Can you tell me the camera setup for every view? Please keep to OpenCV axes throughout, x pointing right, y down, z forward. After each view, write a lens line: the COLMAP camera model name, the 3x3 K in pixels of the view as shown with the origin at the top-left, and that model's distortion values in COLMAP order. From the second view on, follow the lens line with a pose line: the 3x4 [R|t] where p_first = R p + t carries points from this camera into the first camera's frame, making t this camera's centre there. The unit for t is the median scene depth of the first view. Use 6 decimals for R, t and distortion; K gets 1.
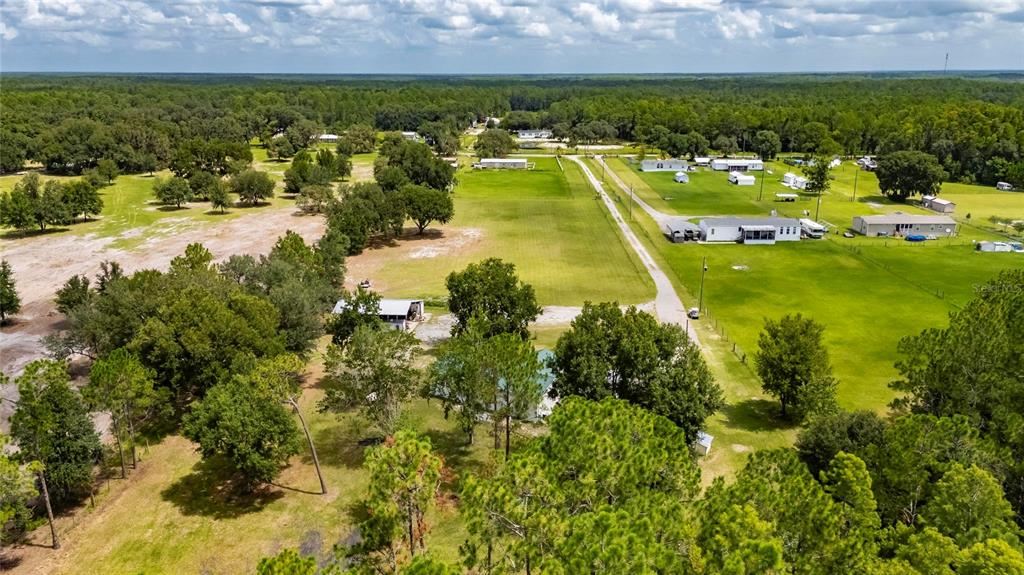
lens RADIAL K [[750.1, 0, 516.3], [0, 750.1, 284.3], [0, 0, 1]] dist [0.067139, -0.063407]
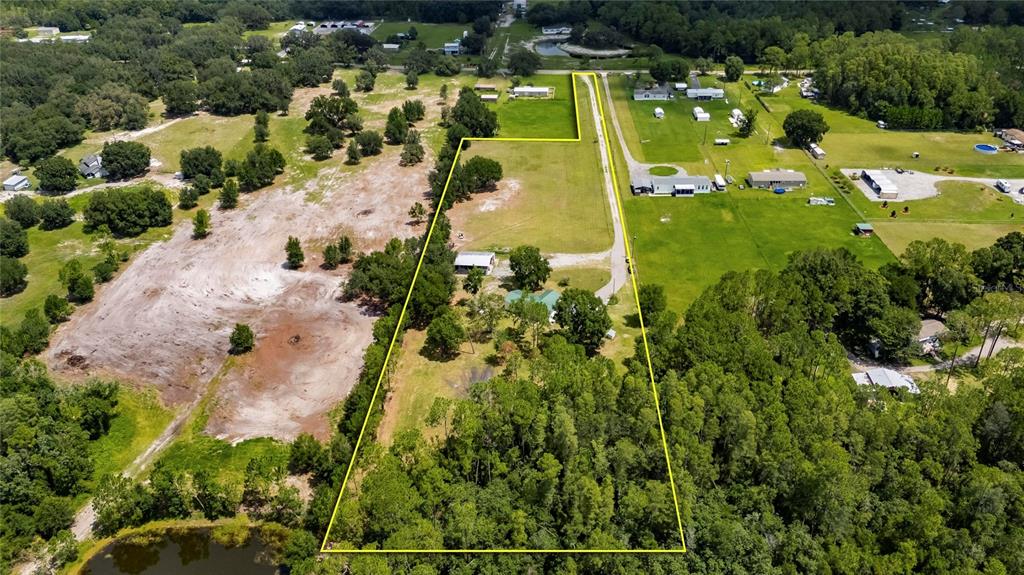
lens RADIAL K [[750.1, 0, 515.0], [0, 750.1, 285.1], [0, 0, 1]] dist [0.067139, -0.063407]
pose [[0.999434, -0.000299, -0.033645, -0.001073], [0.008513, 0.969668, 0.244279, -0.271771], [0.032551, -0.244427, 0.969121, -0.685114]]
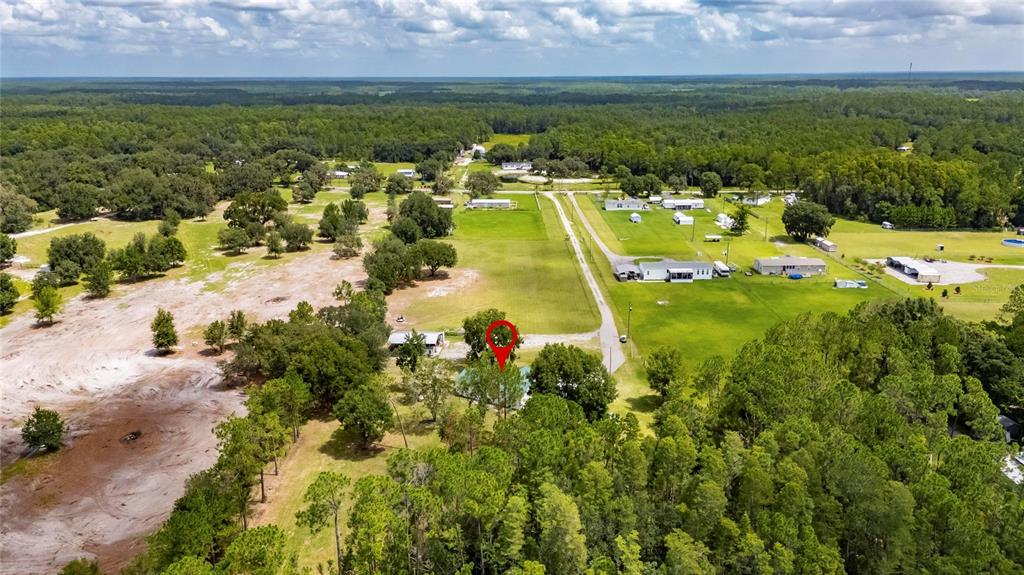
lens RADIAL K [[750.1, 0, 515.6], [0, 750.1, 285.8], [0, 0, 1]] dist [0.067139, -0.063407]
pose [[0.999699, -0.011035, 0.021907, -0.009216], [0.011059, 0.999938, -0.000984, -0.048185], [-0.021895, 0.001226, 0.999760, -0.351929]]
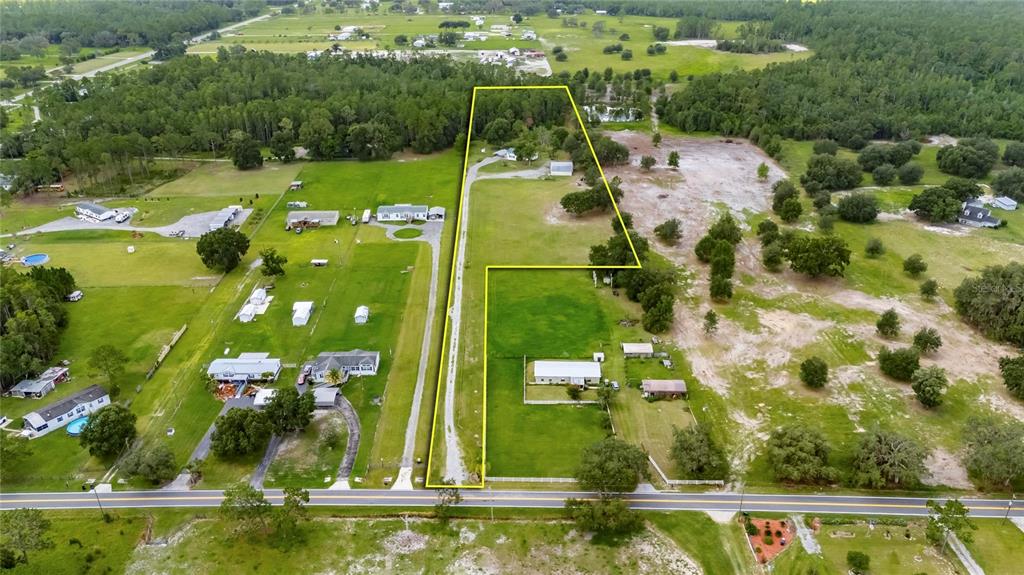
lens RADIAL K [[750.1, 0, 519.8], [0, 750.1, 286.6], [0, 0, 1]] dist [0.067139, -0.063407]
pose [[-0.999072, 0.024998, -0.035063, 0.089266], [-0.004843, 0.743853, 0.668326, -1.207380], [0.042788, 0.667876, -0.743042, 2.566596]]
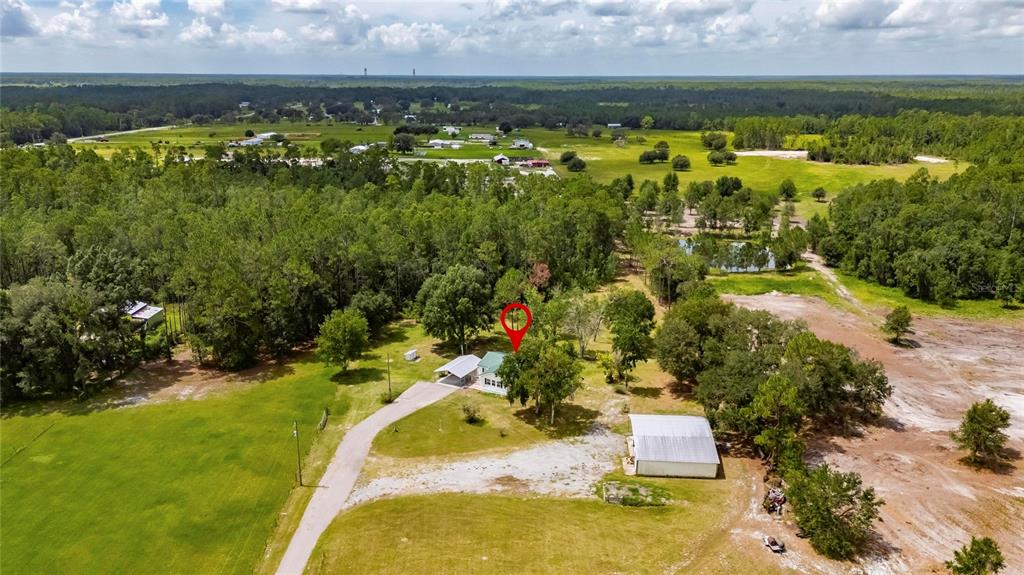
lens RADIAL K [[750.1, 0, 516.6], [0, 750.1, 291.6], [0, 0, 1]] dist [0.067139, -0.063407]
pose [[-0.998461, 0.015297, -0.053308, 0.036561], [-0.015201, 0.848914, 0.528313, -0.408024], [0.053336, 0.528310, -0.847375, 1.128141]]
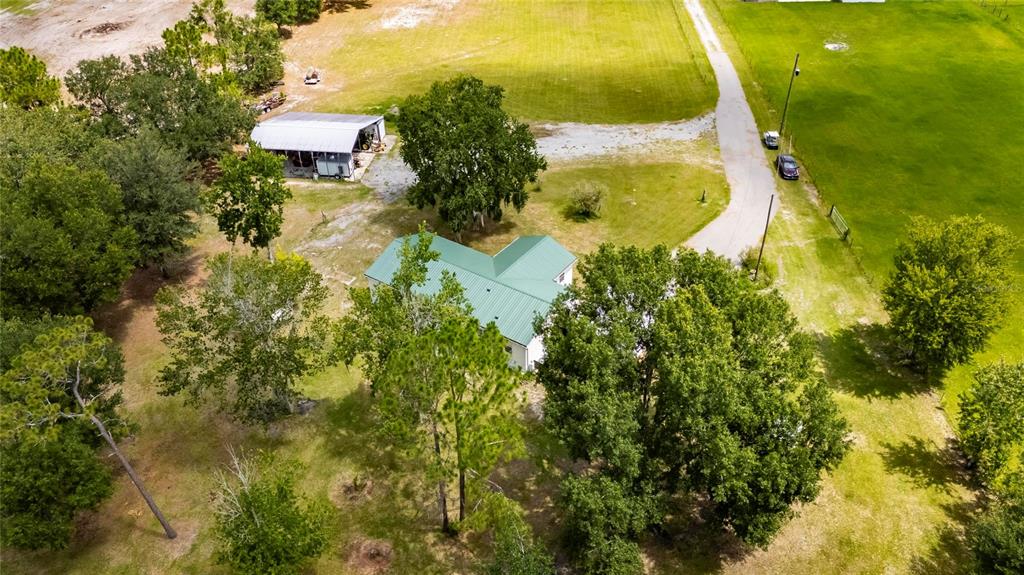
lens RADIAL K [[750.1, 0, 518.1], [0, 750.1, 291.6], [0, 0, 1]] dist [0.067139, -0.063407]
pose [[0.999214, 0.013570, -0.037255, 0.021543], [0.000764, 0.932849, 0.360267, -0.056861], [0.039642, -0.360013, 0.932105, 0.202540]]
